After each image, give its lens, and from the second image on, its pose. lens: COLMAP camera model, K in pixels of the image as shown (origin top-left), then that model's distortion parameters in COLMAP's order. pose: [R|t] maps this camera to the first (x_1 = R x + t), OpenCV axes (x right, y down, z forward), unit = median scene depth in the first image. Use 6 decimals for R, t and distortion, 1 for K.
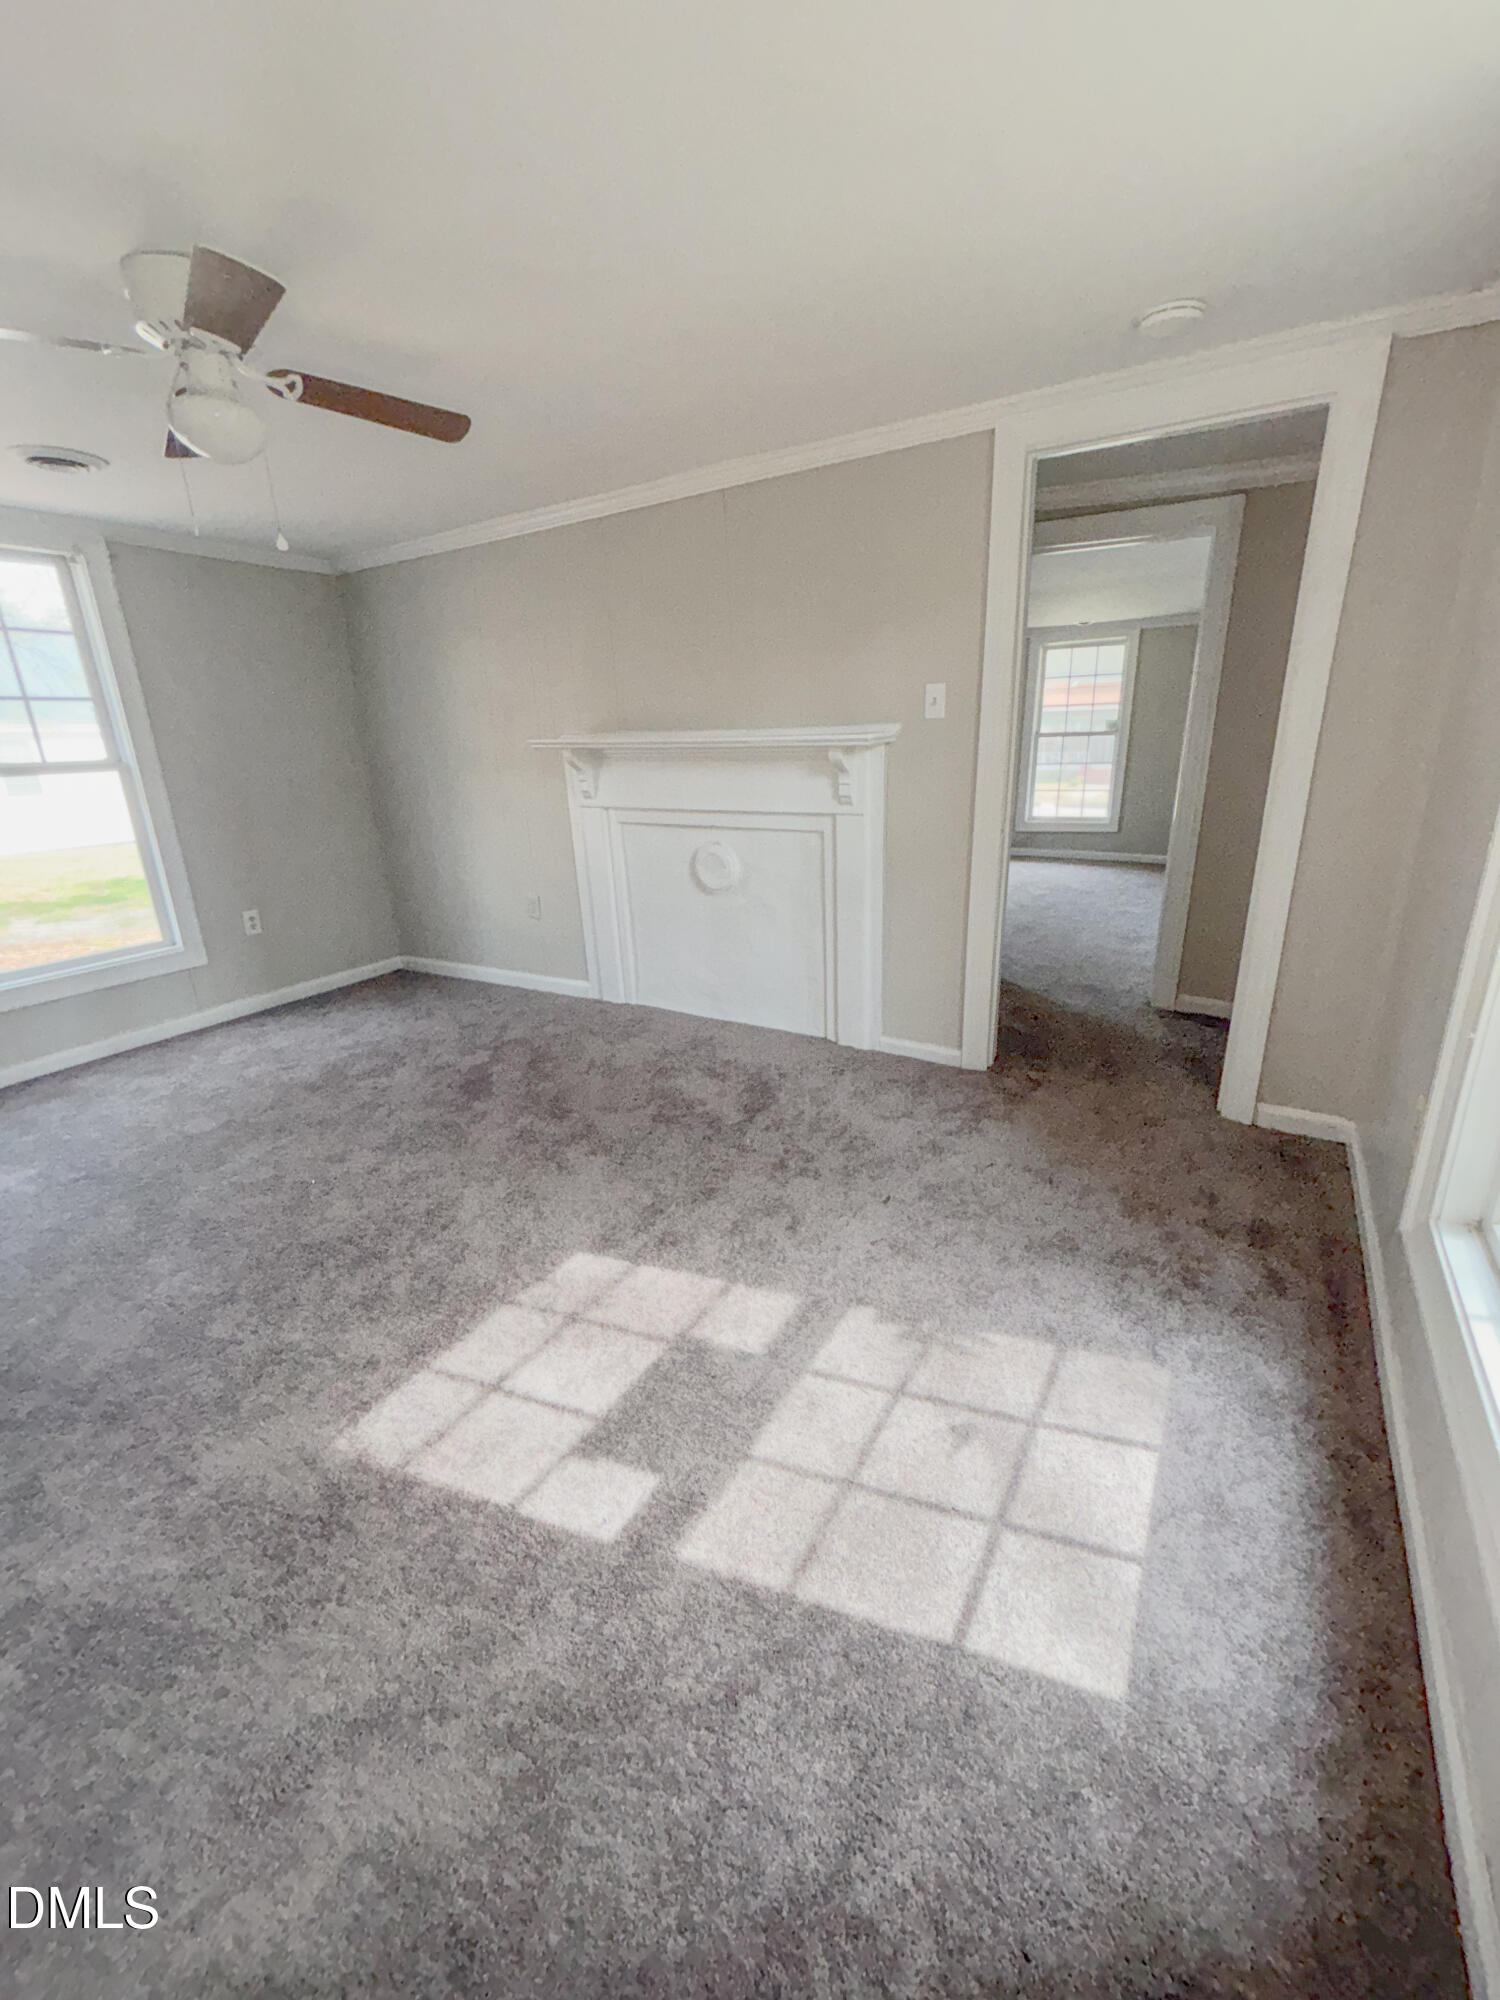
lens RADIAL K [[810.4, 0, 755.8], [0, 810.4, 995.1], [0, 0, 1]] dist [-0.000271, 0.000573]
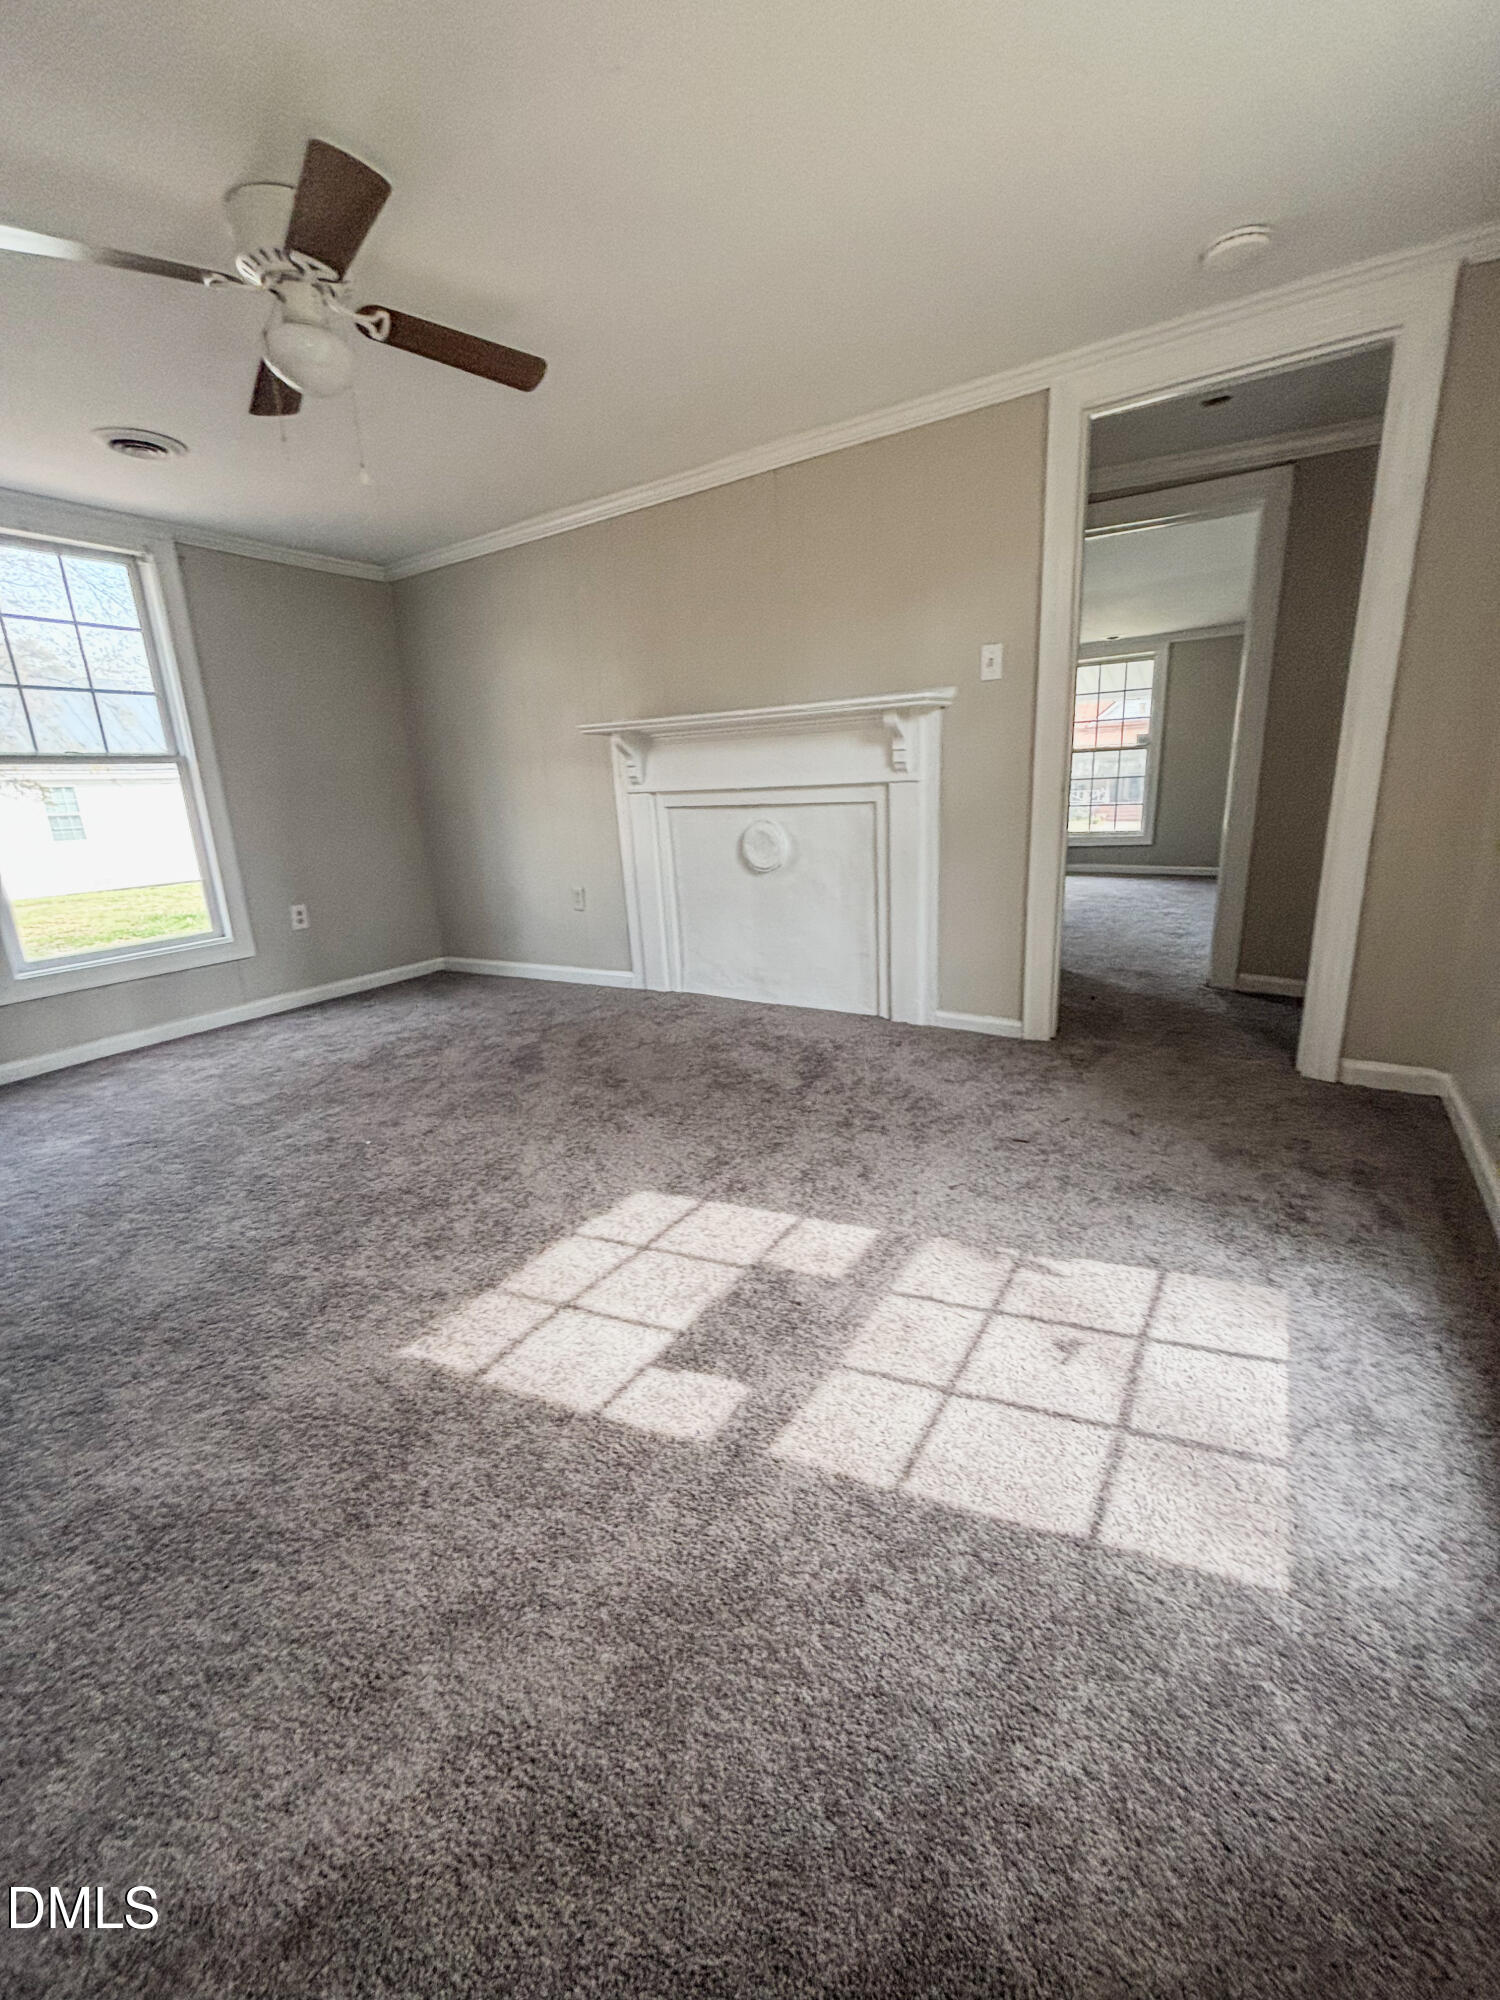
lens RADIAL K [[811.0, 0, 752.6], [0, 811.0, 997.4], [0, 0, 1]] dist [0.001033, 0.000171]
pose [[0.999650, -0.007276, -0.025447, -0.049731], [0.005862, 0.998458, -0.055209, 0.102771], [0.025809, 0.055041, 0.998150, 0.018839]]
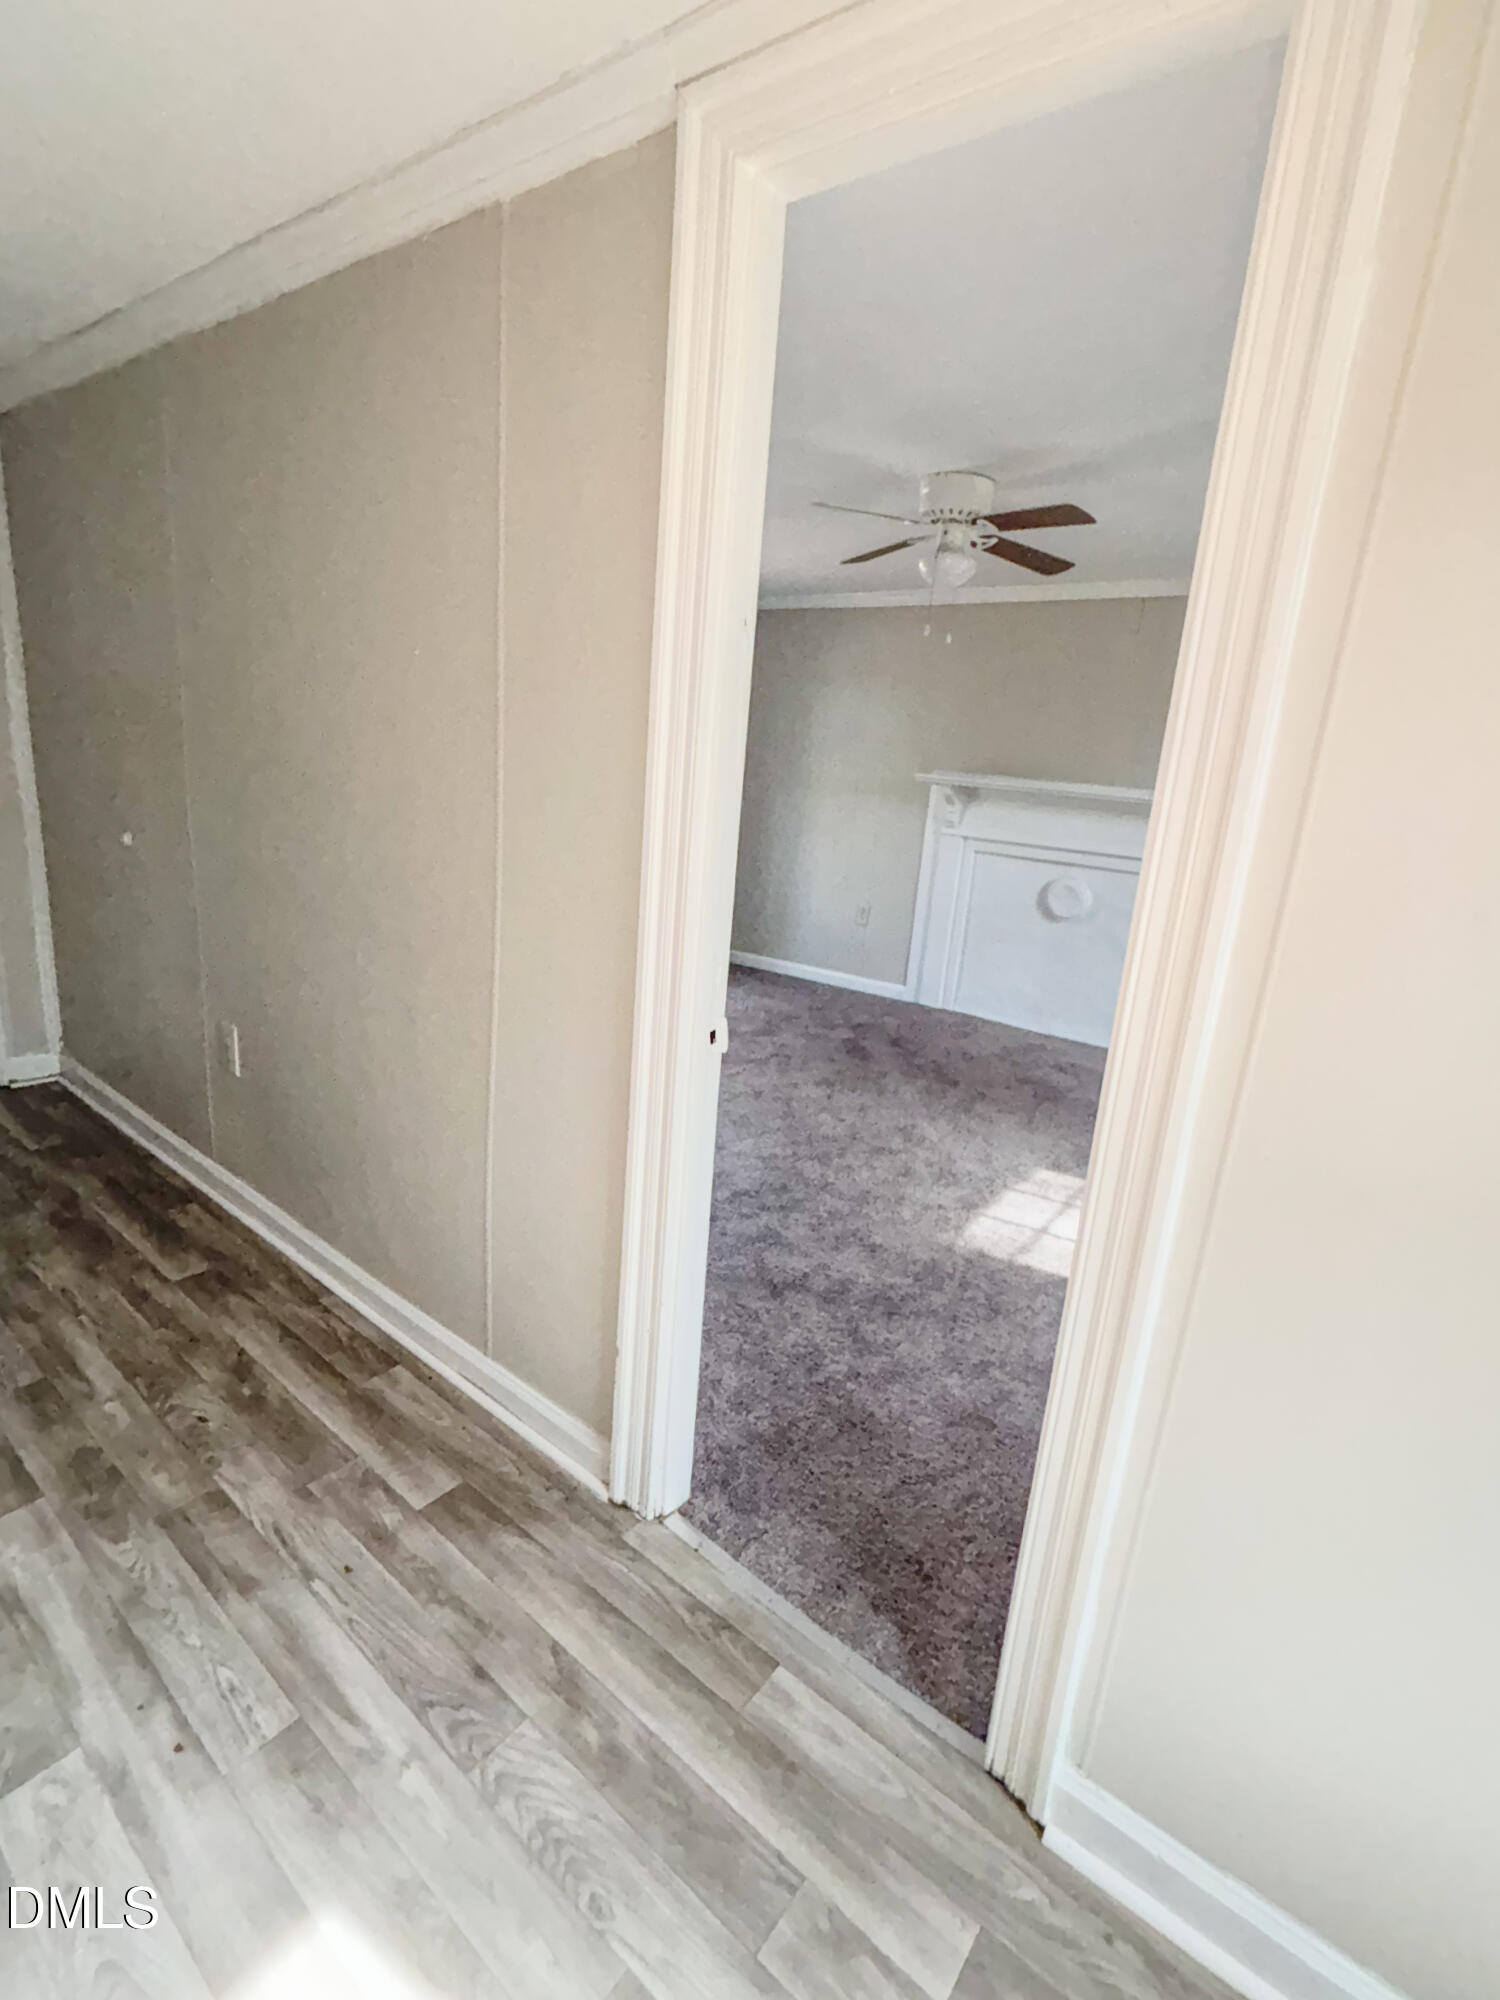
lens RADIAL K [[920.1, 0, 751.2], [0, 920.1, 998.3], [0, 0, 1]] dist [0.015286, 0.000747]
pose [[0.987901, 0.136864, -0.072941, -0.473740], [-0.140896, 0.988587, -0.053329, 0.144944], [0.064809, 0.062960, 0.995909, -0.420704]]
